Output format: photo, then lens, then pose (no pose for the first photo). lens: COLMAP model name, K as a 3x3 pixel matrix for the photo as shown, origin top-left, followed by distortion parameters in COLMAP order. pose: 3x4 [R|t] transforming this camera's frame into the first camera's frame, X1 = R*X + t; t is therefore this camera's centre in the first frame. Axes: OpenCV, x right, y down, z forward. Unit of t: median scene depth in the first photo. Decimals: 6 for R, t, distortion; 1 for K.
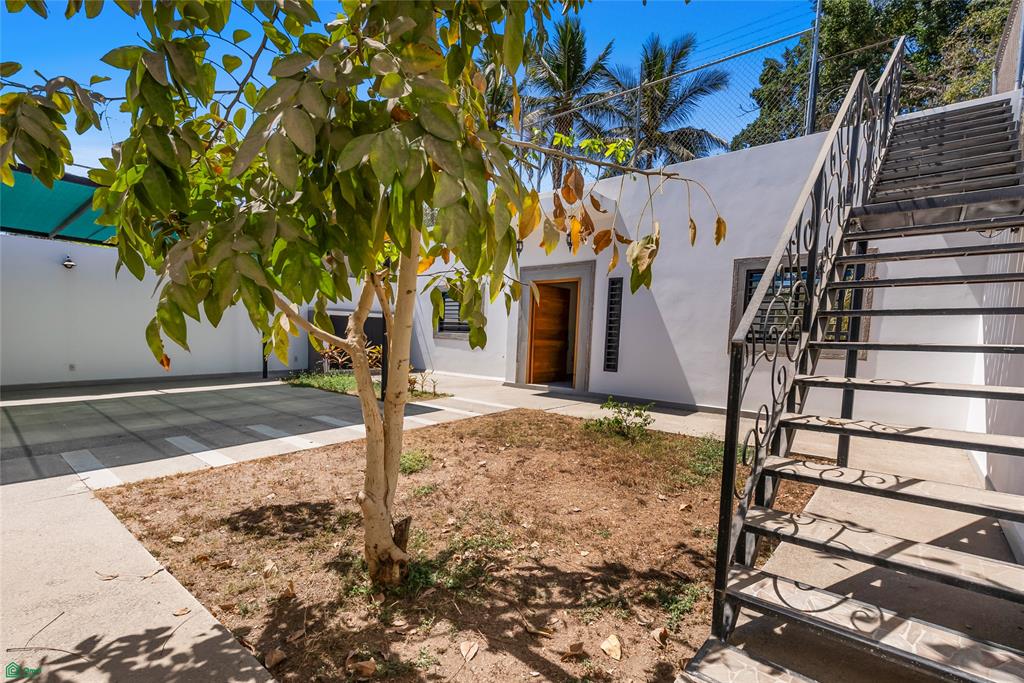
lens RADIAL K [[453.3, 0, 513.9], [0, 453.3, 371.9], [0, 0, 1]] dist [-0.001194, -0.000052]
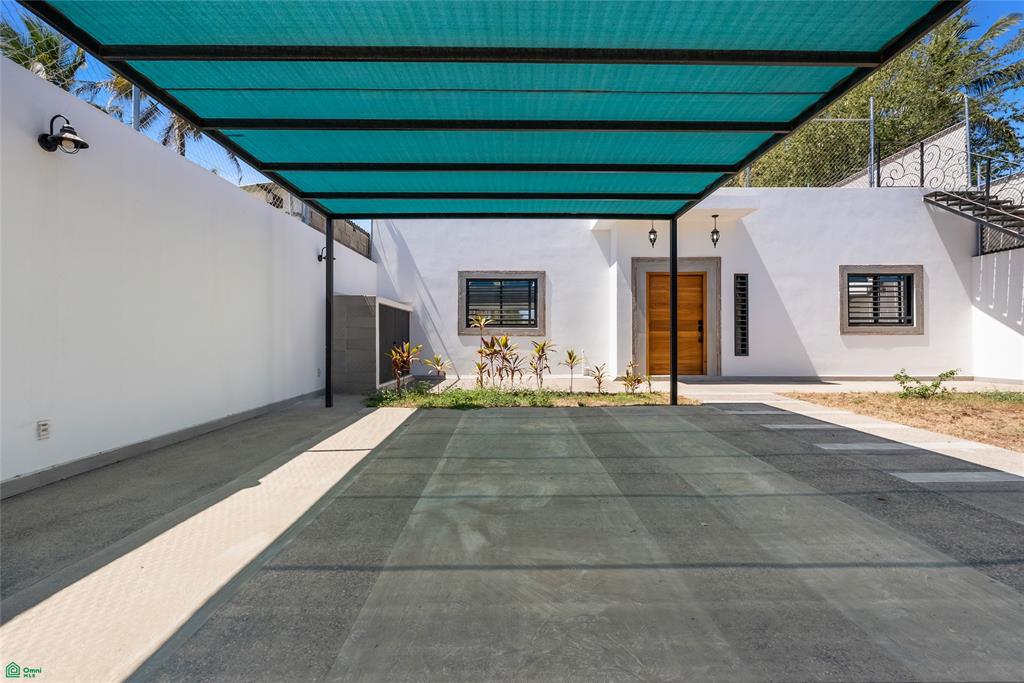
lens RADIAL K [[446.5, 0, 514.2], [0, 446.5, 338.3], [0, 0, 1]] dist [-0.003139, -0.000475]
pose [[0.768645, -0.028172, 0.639054, -0.901512], [0.076340, 0.995930, -0.047917, -0.033980], [-0.635103, 0.085617, 0.767668, 0.495170]]
